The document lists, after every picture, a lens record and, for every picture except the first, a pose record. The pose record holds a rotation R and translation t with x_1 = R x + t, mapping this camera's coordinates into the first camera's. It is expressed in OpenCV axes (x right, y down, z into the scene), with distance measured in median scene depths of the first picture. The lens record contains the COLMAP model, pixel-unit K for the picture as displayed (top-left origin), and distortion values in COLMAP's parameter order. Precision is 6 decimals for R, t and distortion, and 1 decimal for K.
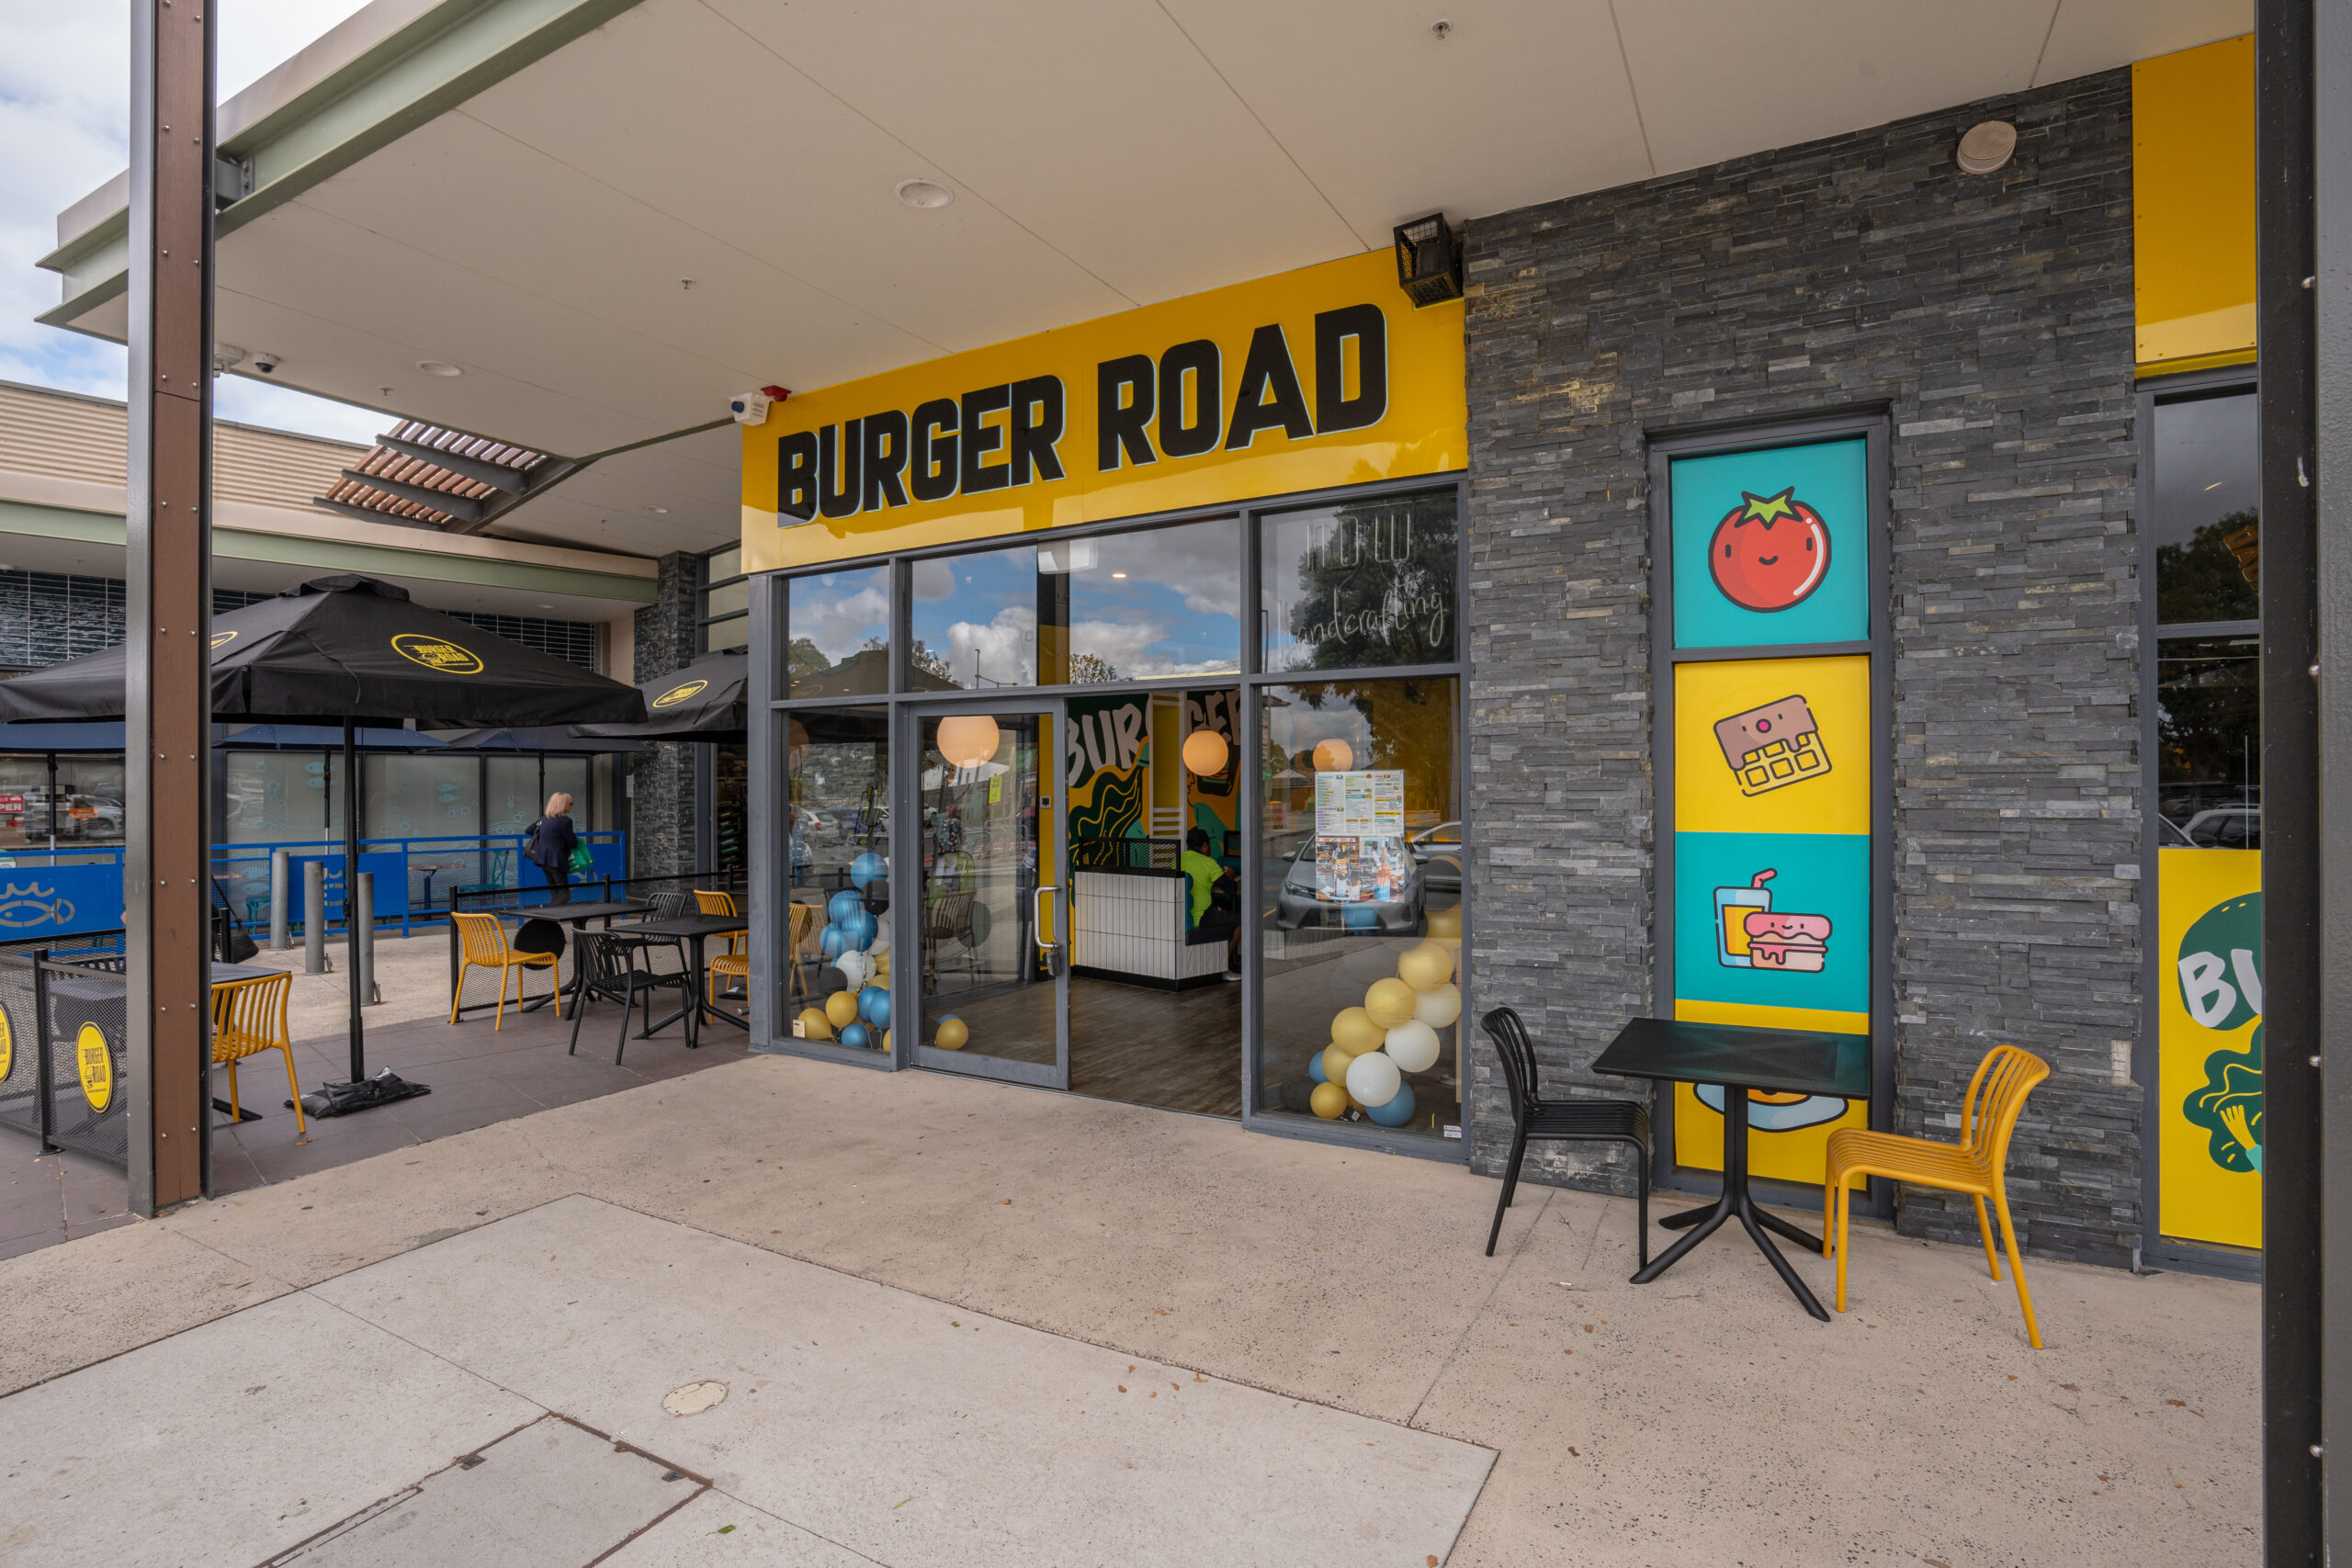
lens RADIAL K [[1115.1, 0, 1176.0], [0, 1115.1, 784.0], [0, 0, 1]] dist [0.002698, 0.001202]
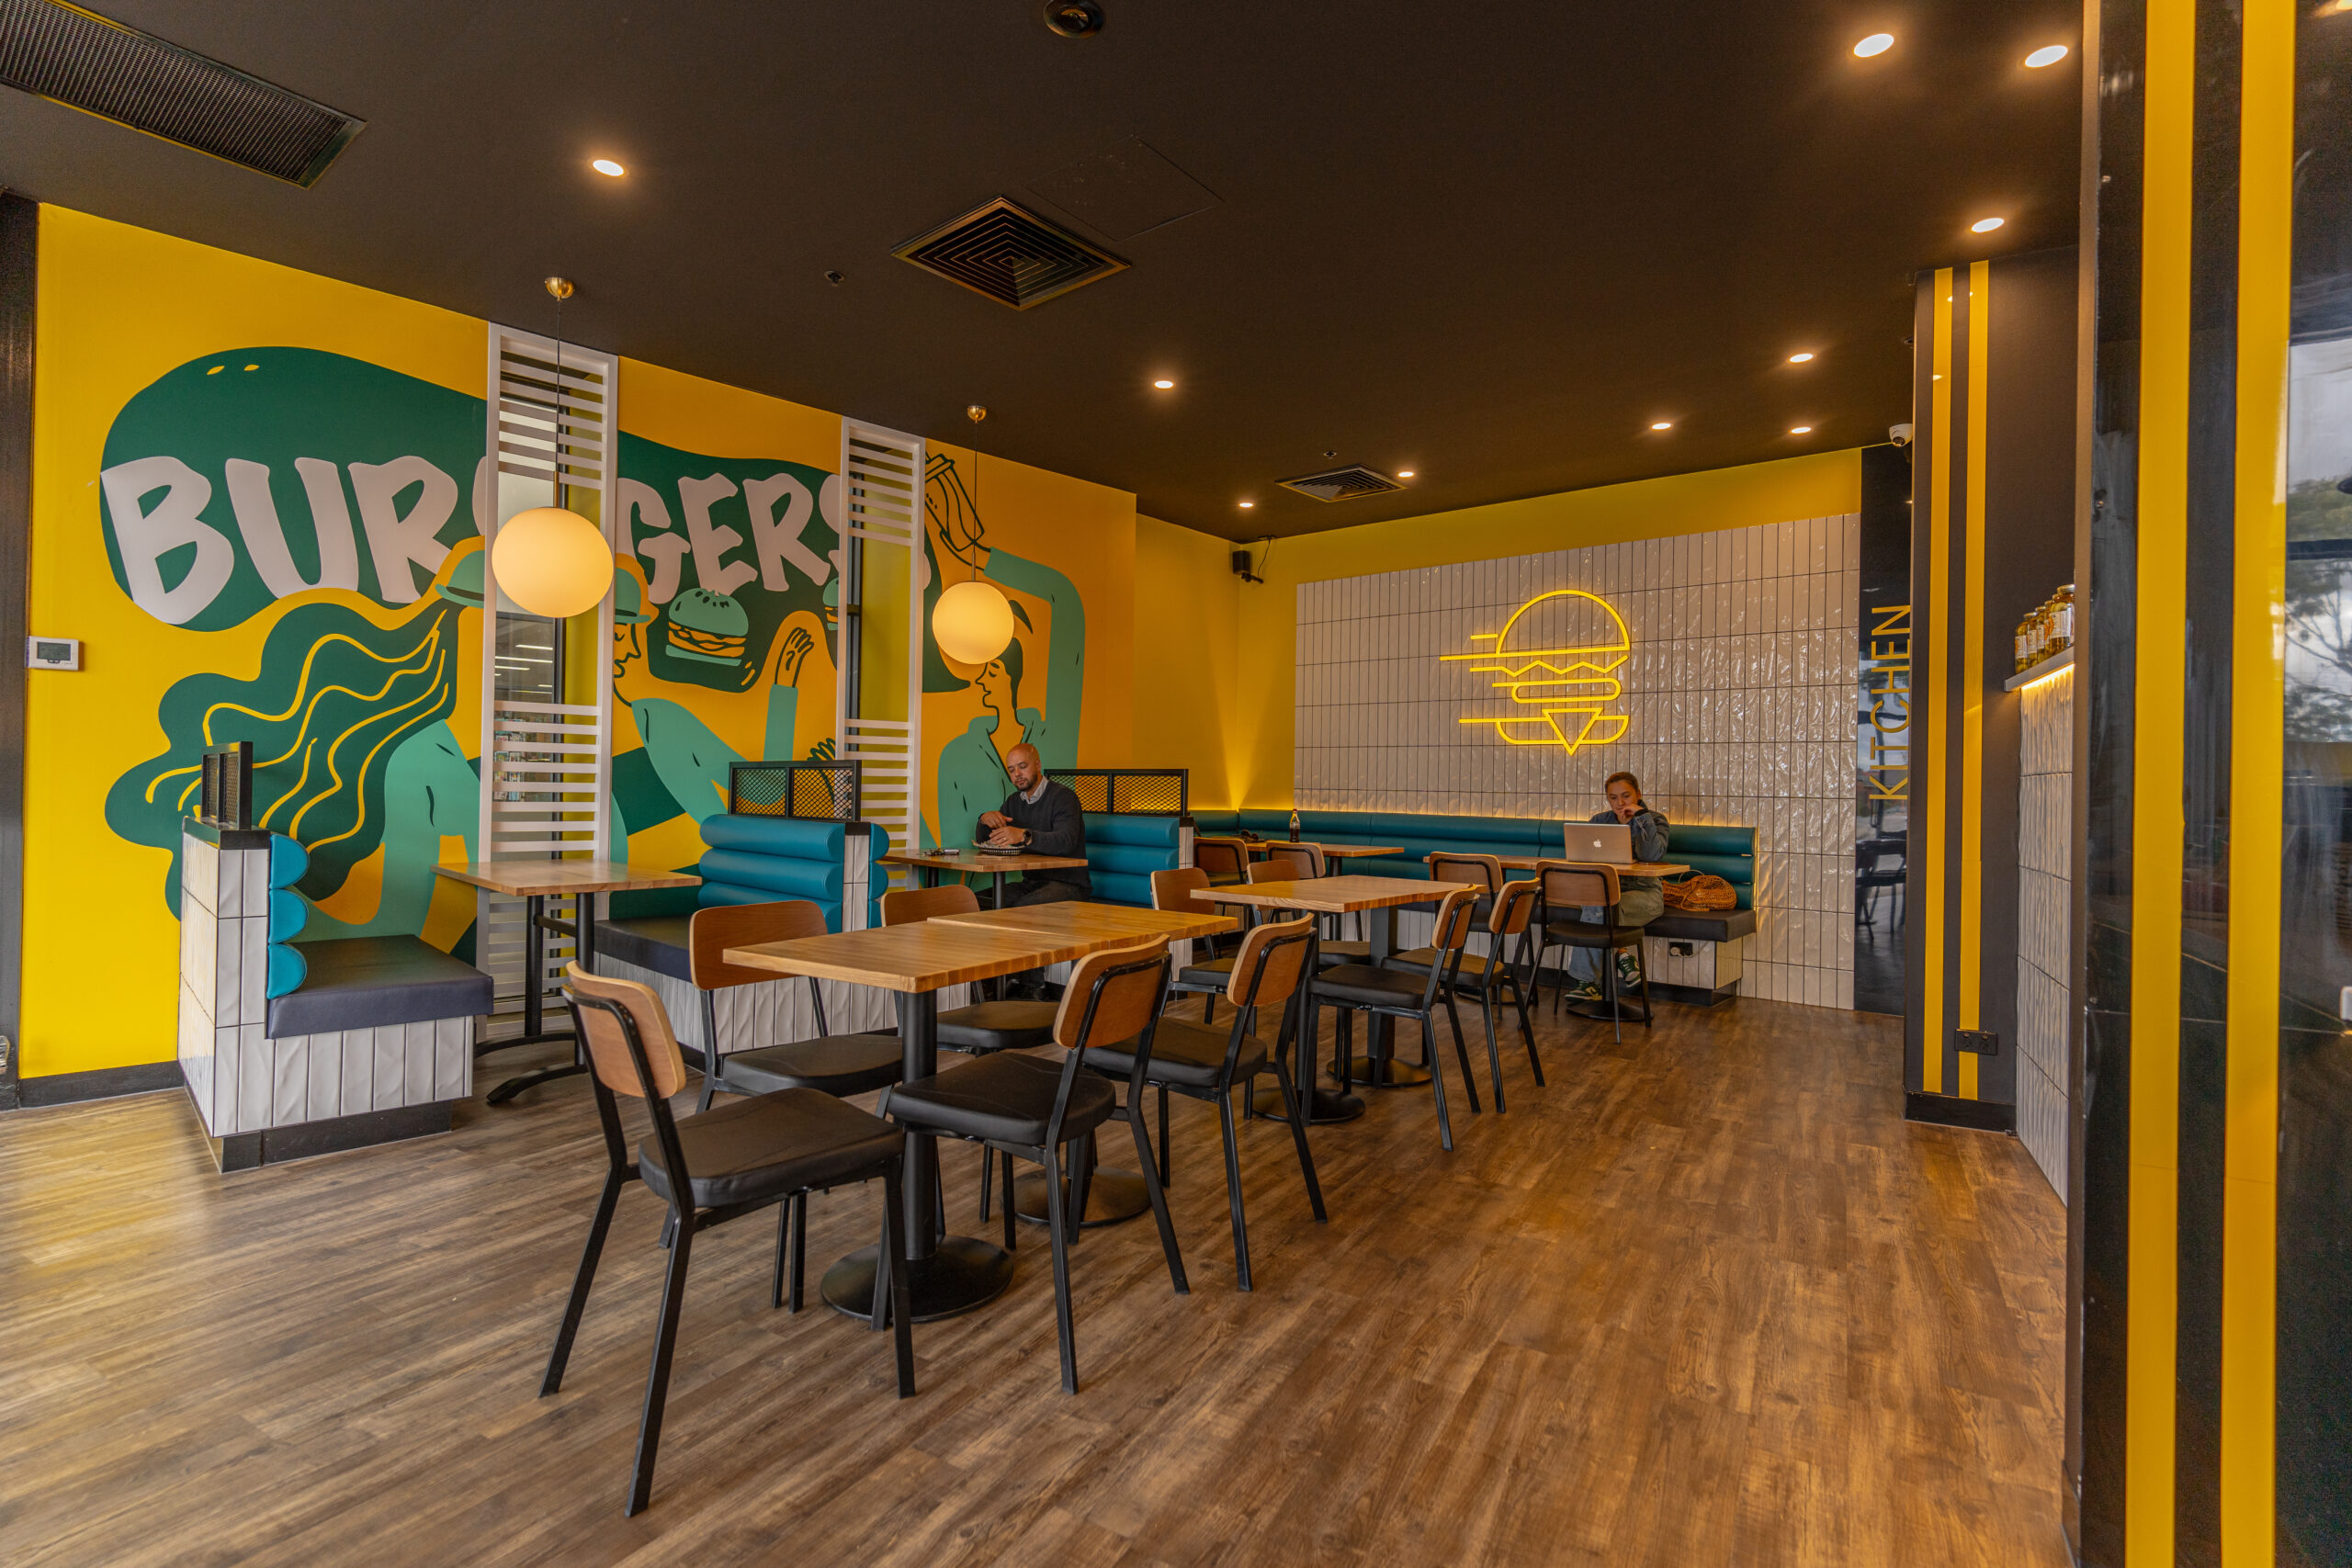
lens RADIAL K [[1115.1, 0, 1176.0], [0, 1115.1, 784.0], [0, 0, 1]] dist [0.002698, 0.001202]
pose [[0.999445, 0.021676, -0.025301, 0.408717], [-0.021484, 0.999738, 0.007835, 0.071054], [0.025464, -0.007287, 0.999649, 0.851005]]
